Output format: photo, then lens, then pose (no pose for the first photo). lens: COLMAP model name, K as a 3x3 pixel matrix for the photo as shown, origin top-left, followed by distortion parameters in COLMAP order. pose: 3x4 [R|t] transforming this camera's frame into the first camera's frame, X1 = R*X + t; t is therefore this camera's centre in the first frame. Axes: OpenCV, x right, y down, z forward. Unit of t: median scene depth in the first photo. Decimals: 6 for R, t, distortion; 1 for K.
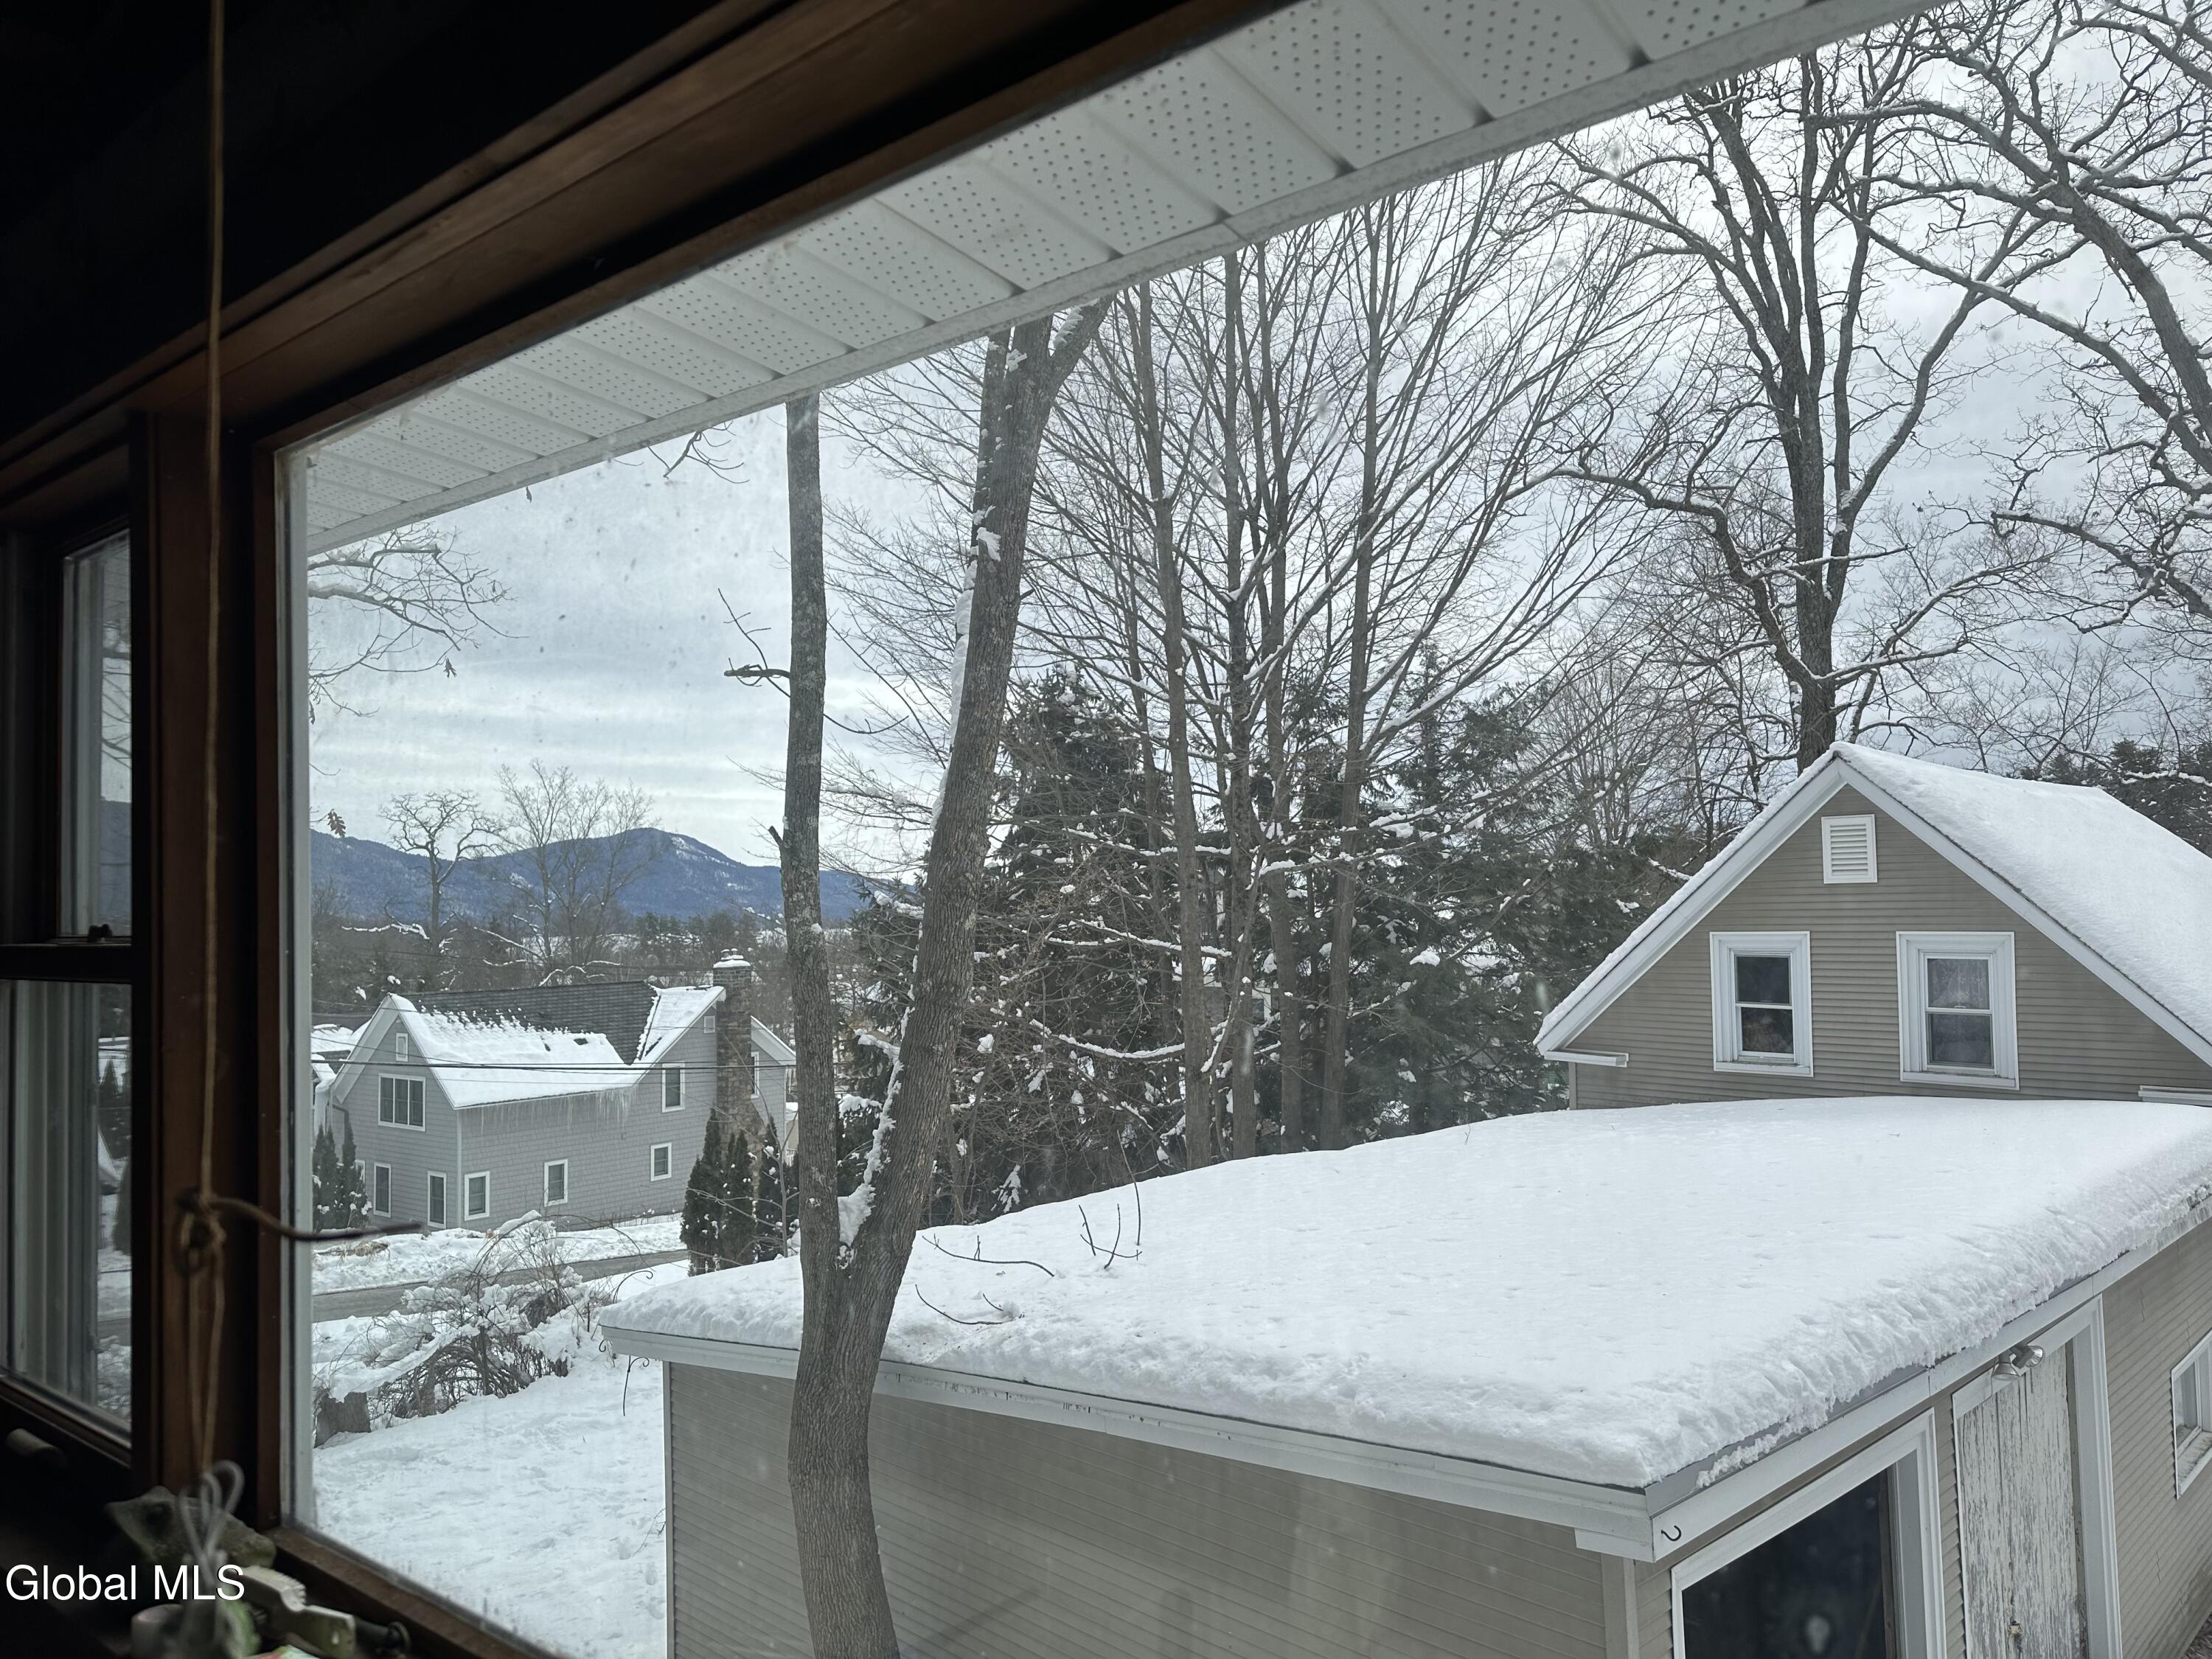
lens RADIAL K [[1571.7, 0, 1098.3], [0, 1571.7, 832.0], [0, 0, 1]] dist [0.076927, -0.085171]
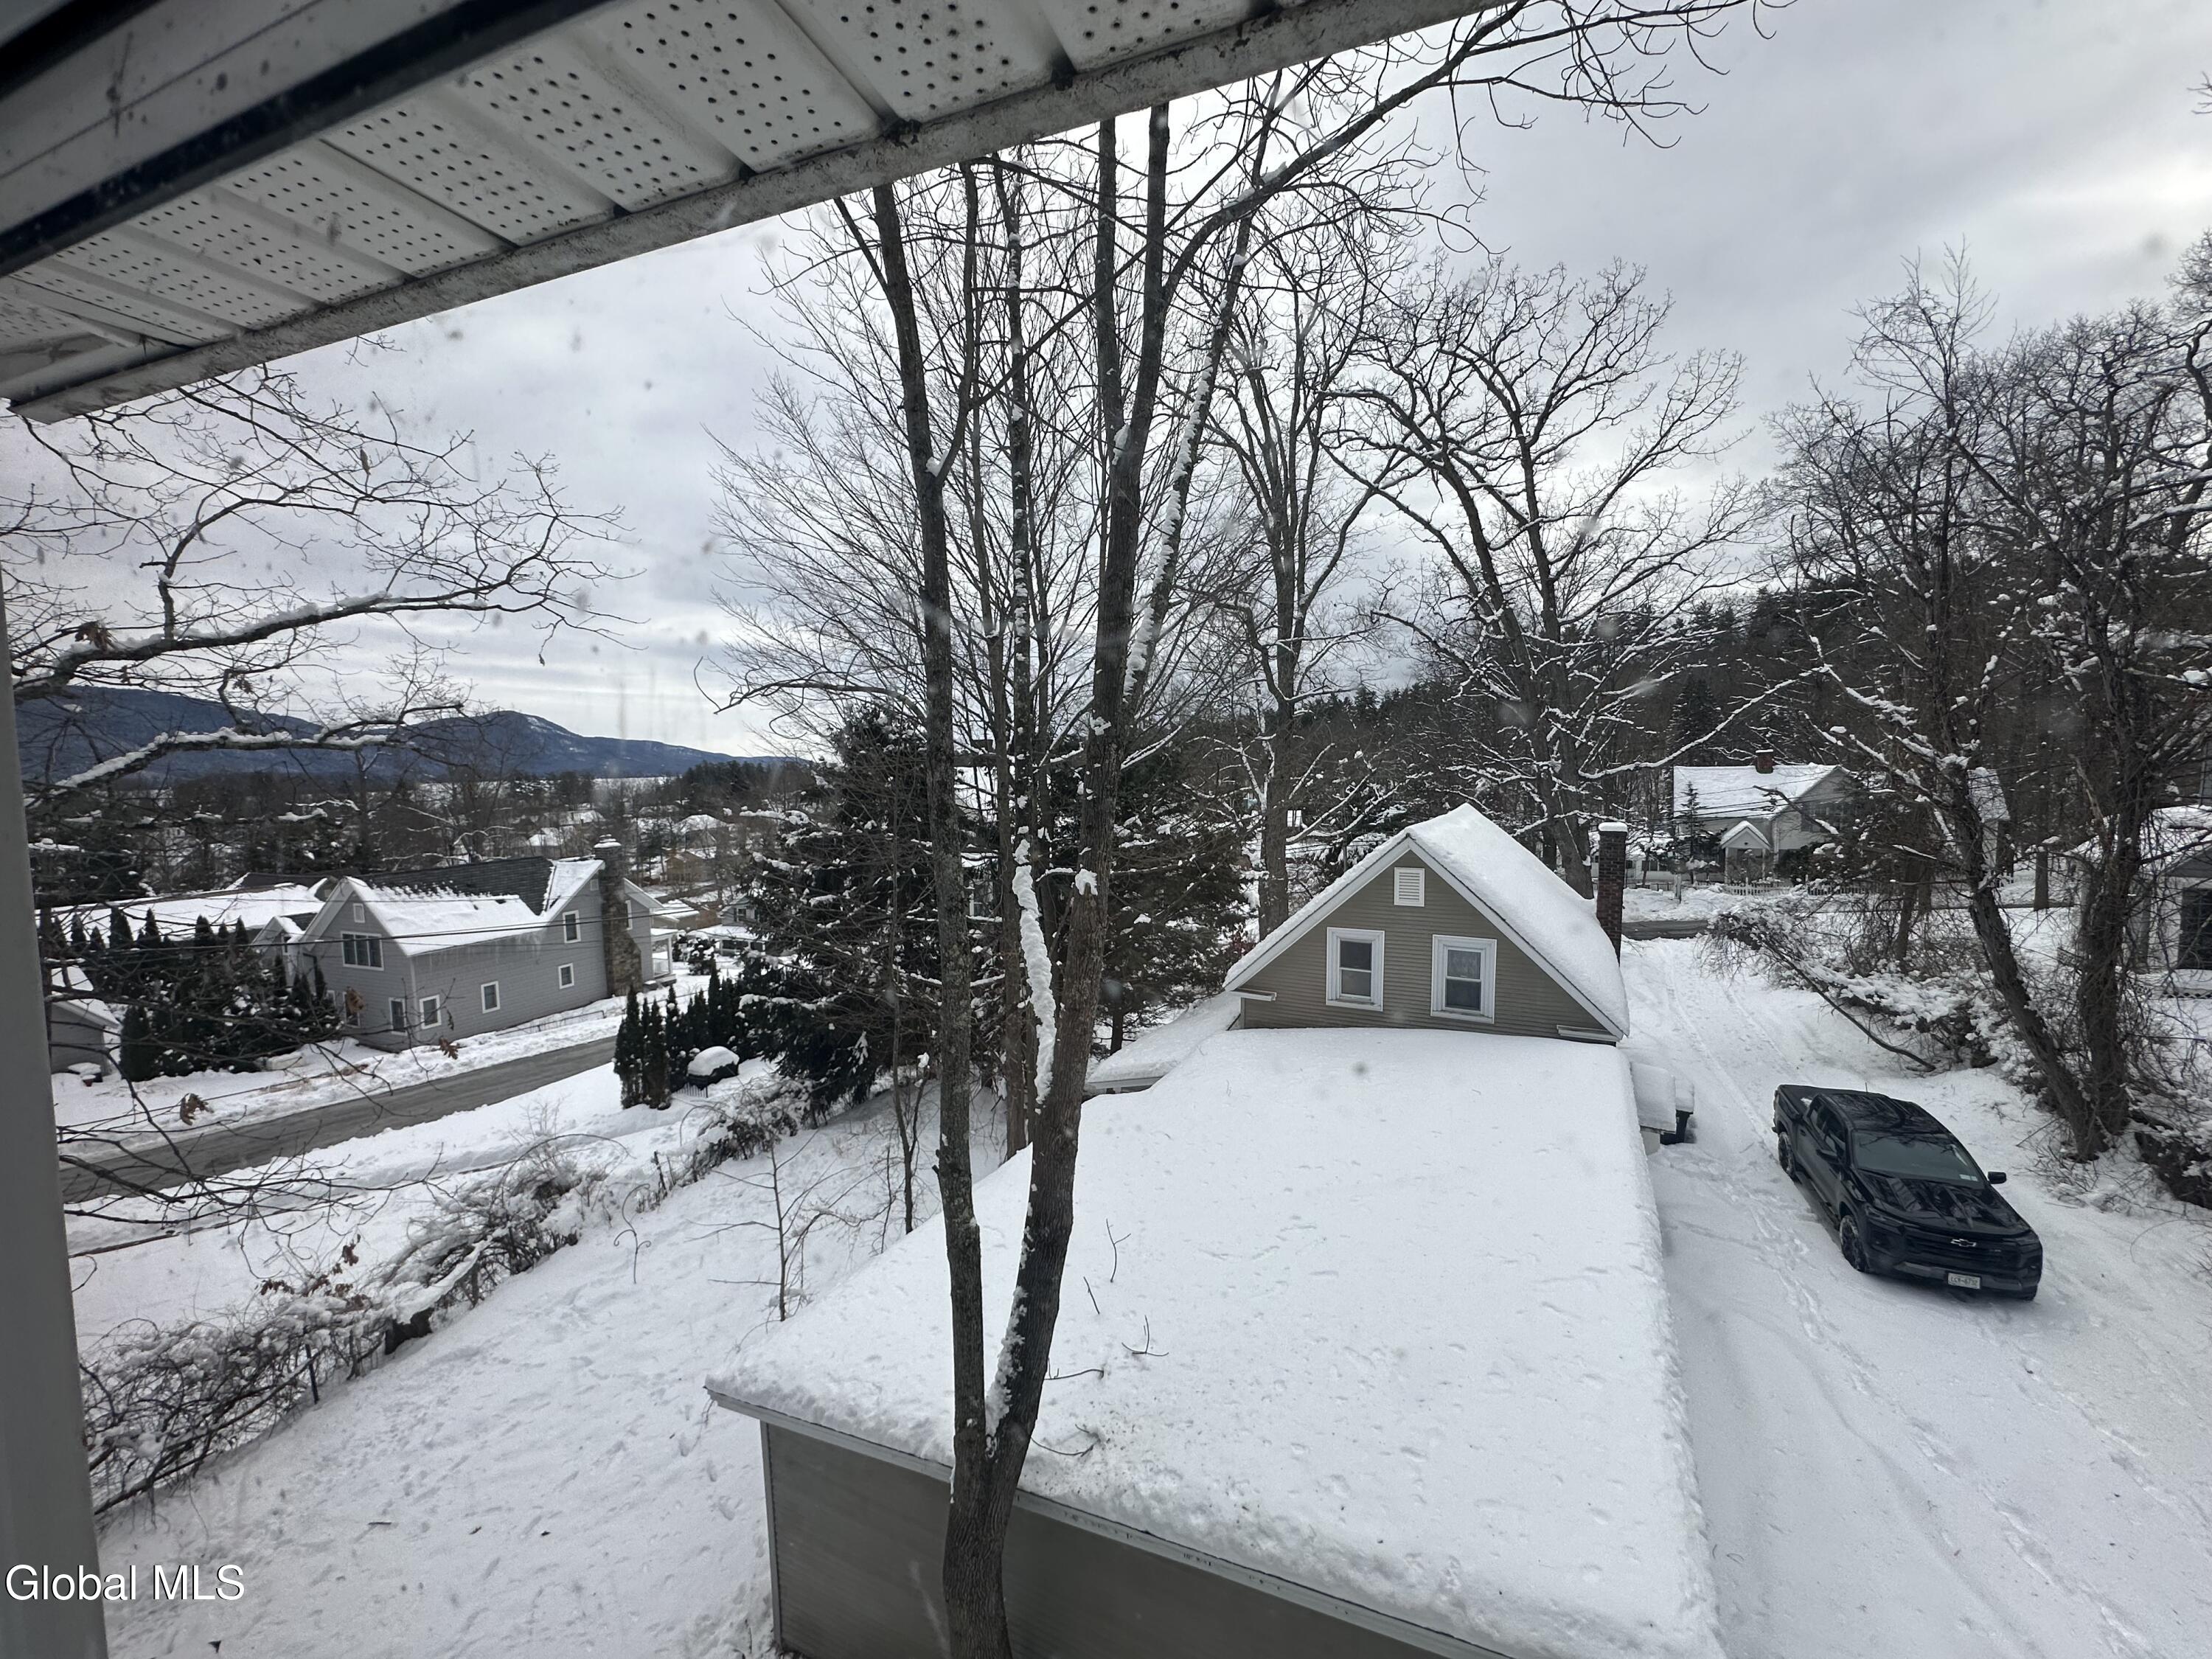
lens RADIAL K [[894.1, 0, 1106.0], [0, 894.1, 829.5], [0, 0, 1]] dist [0.000611, 0.000432]
pose [[0.952840, -0.020024, 0.302810, -0.067551], [-0.017579, 0.992503, 0.120946, -0.076809], [-0.302962, -0.120565, 0.945345, 0.081856]]
